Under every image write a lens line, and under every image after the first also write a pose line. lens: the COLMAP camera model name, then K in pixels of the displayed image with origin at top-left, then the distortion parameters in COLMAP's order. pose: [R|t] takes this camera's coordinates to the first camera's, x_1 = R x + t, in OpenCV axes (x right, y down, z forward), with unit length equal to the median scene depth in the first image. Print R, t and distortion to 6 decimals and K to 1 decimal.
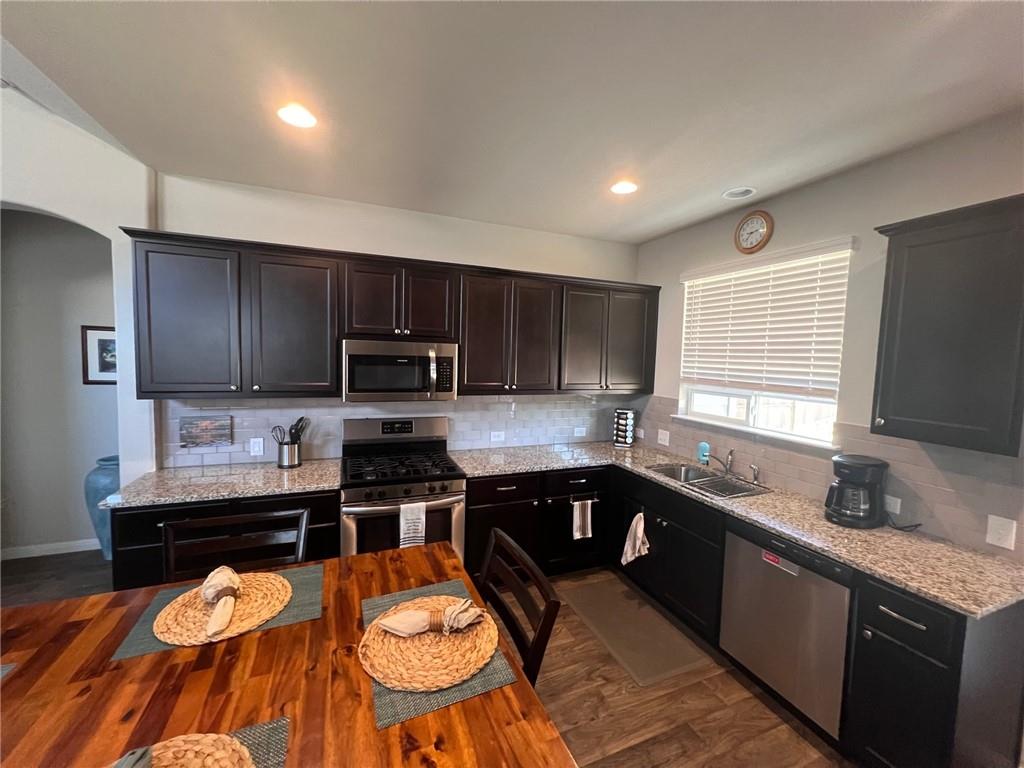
lens RADIAL K [[411.8, 0, 512.3], [0, 411.8, 381.7], [0, 0, 1]] dist [-0.004133, 0.001110]
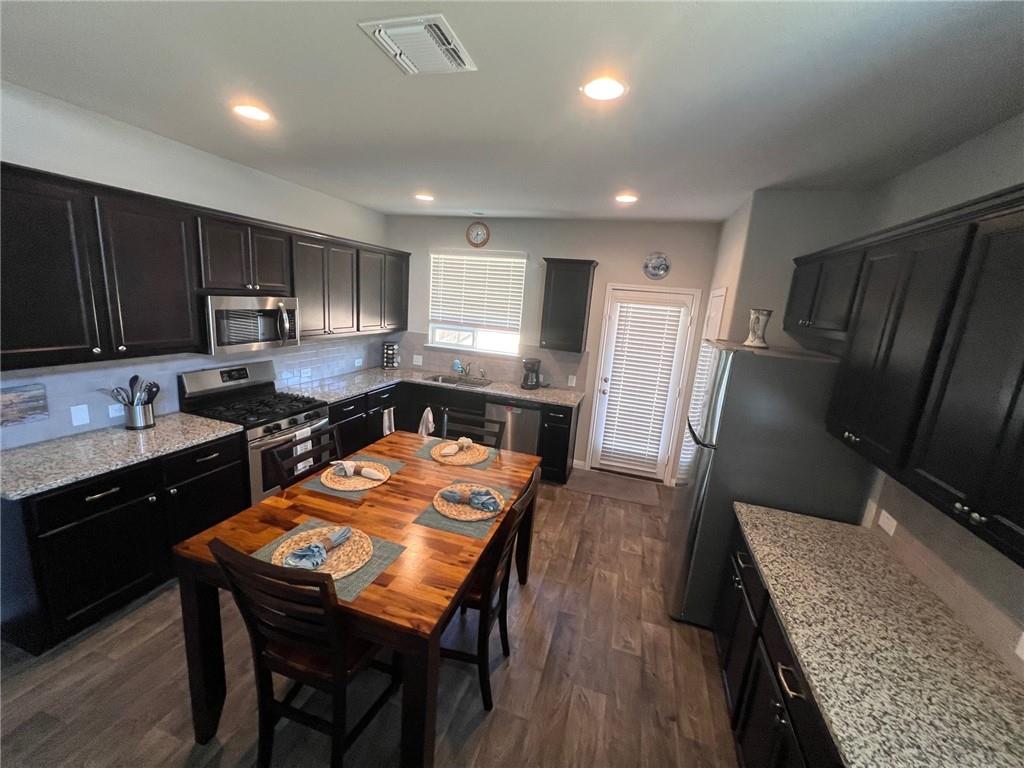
lens RADIAL K [[411.8, 0, 513.7], [0, 411.8, 383.7], [0, 0, 1]] dist [-0.004133, 0.001110]
pose [[0.637513, -0.141462, 0.757341, -0.665912], [-0.005996, 0.982058, 0.188484, -0.076316], [-0.770416, -0.124702, 0.625226, -0.245366]]
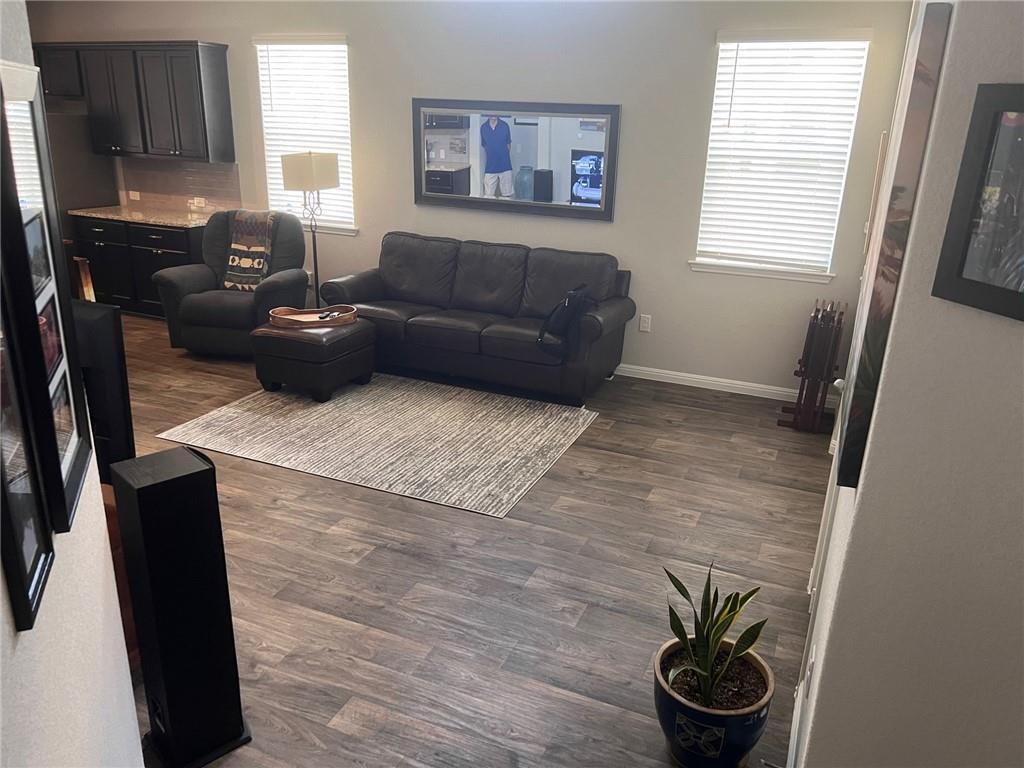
lens RADIAL K [[770.5, 0, 507.2], [0, 770.5, 382.1], [0, 0, 1]] dist [0.030419, -0.002540]
pose [[-0.695235, -0.283739, 0.660409, -2.512905], [-0.004791, 0.920598, 0.390483, -0.164009], [-0.718766, 0.268314, -0.641391, 0.600275]]
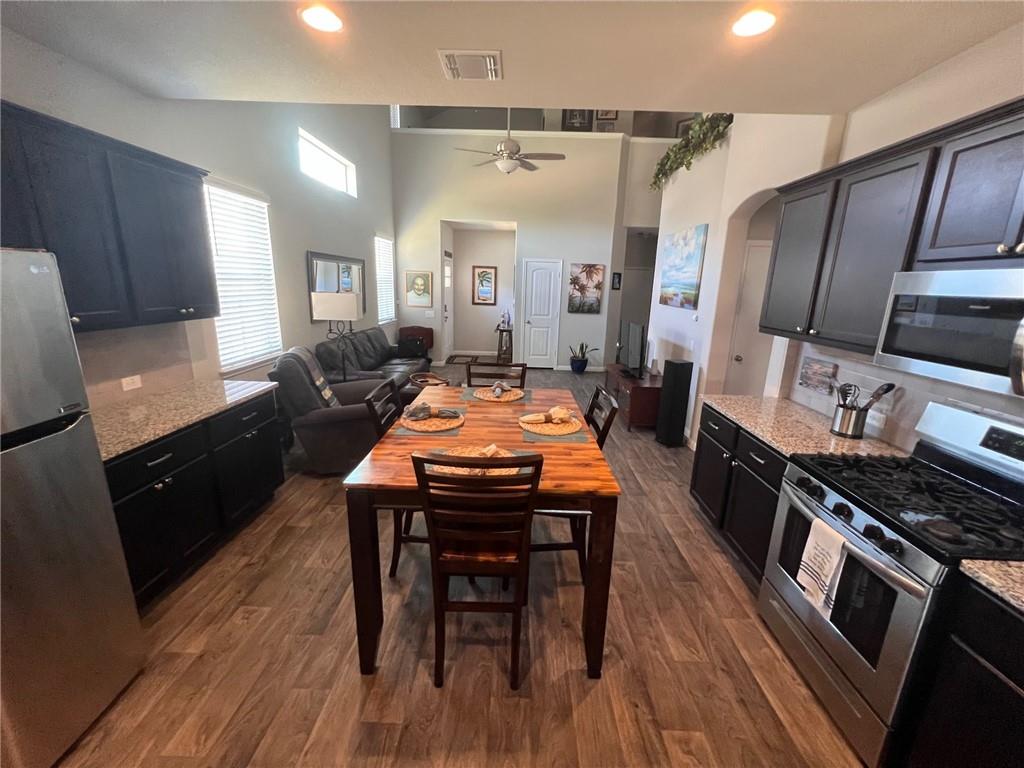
lens RADIAL K [[411.8, 0, 512.0], [0, 411.8, 384.9], [0, 0, 1]] dist [-0.004133, 0.001110]
pose [[-0.395562, 0.180502, -0.900528, 0.427678], [-0.104644, 0.965255, 0.239441, -0.017652], [0.912459, 0.188948, -0.362929, 0.639231]]
